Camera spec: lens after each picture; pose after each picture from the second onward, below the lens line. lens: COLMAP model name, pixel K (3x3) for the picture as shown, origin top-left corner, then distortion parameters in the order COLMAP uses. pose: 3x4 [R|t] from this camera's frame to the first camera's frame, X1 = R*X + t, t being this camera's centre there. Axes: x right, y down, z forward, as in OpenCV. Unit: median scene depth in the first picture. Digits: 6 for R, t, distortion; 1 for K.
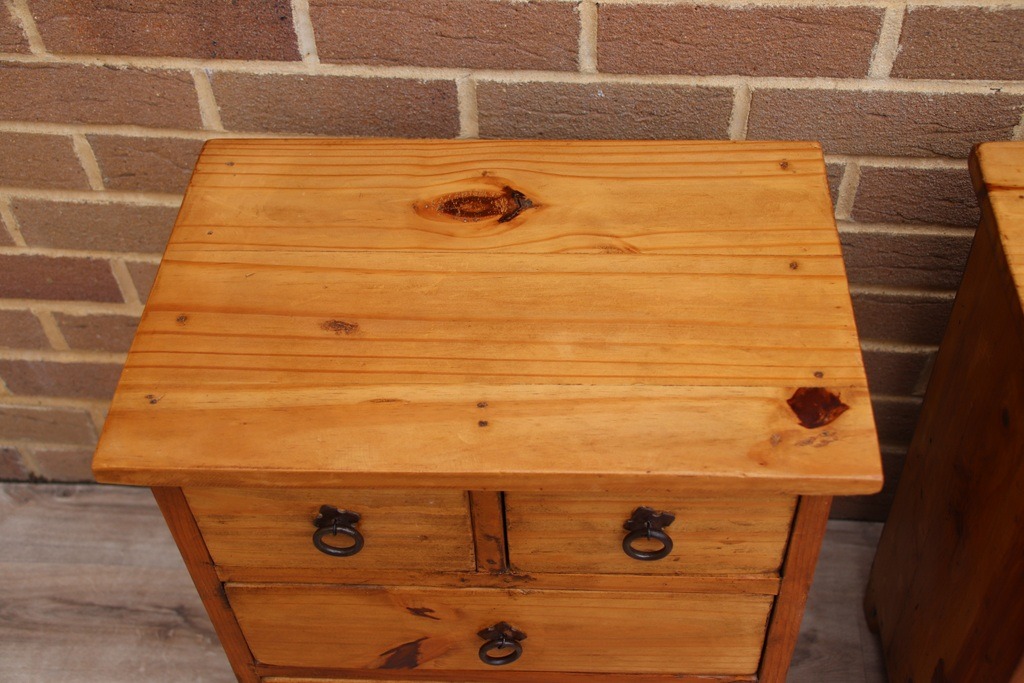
lens RADIAL K [[1223.3, 0, 508.3], [0, 1223.3, 335.2], [0, 0, 1]] dist [0.127988, 0.000000]
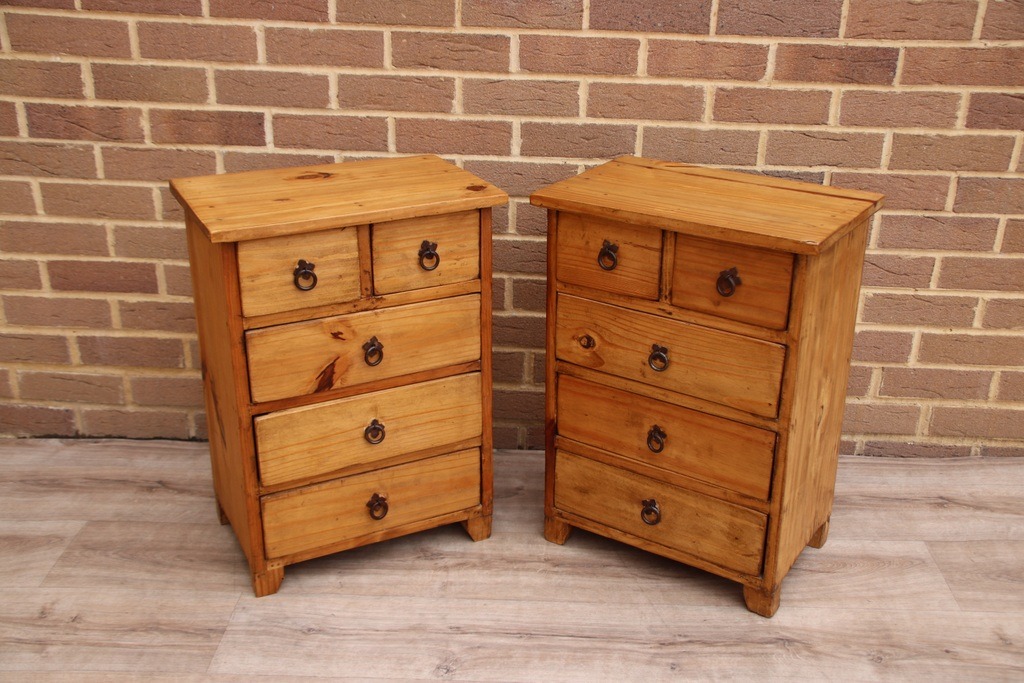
lens RADIAL K [[1223.3, 0, 513.3], [0, 1223.3, 339.5], [0, 0, 1]] dist [0.127988, 0.000000]
pose [[0.998459, 0.030986, 0.046028, 0.160929], [-0.007972, 0.901051, -0.433641, 0.904992], [-0.054910, 0.432606, 0.899909, -0.758894]]
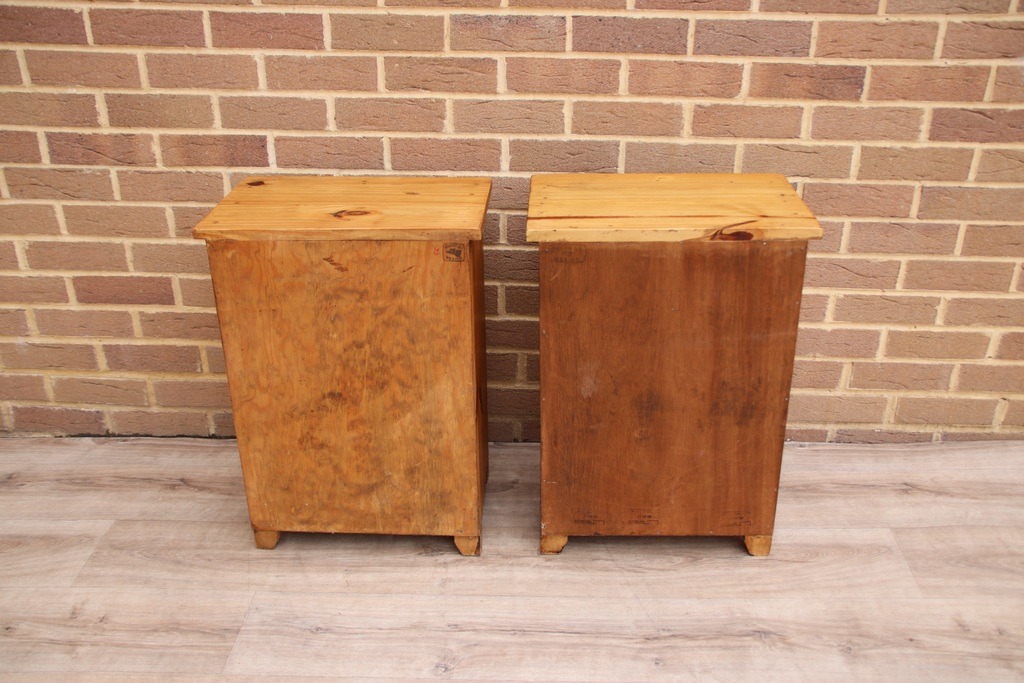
lens RADIAL K [[1084.7, 0, 515.8], [0, 1084.7, 339.9], [0, 0, 1]] dist [0.027515, 0.000000]
pose [[0.999153, 0.011864, 0.039413, 0.194092], [0.004381, 0.921459, -0.388450, 0.765869], [-0.040926, 0.388294, 0.920626, -0.695339]]
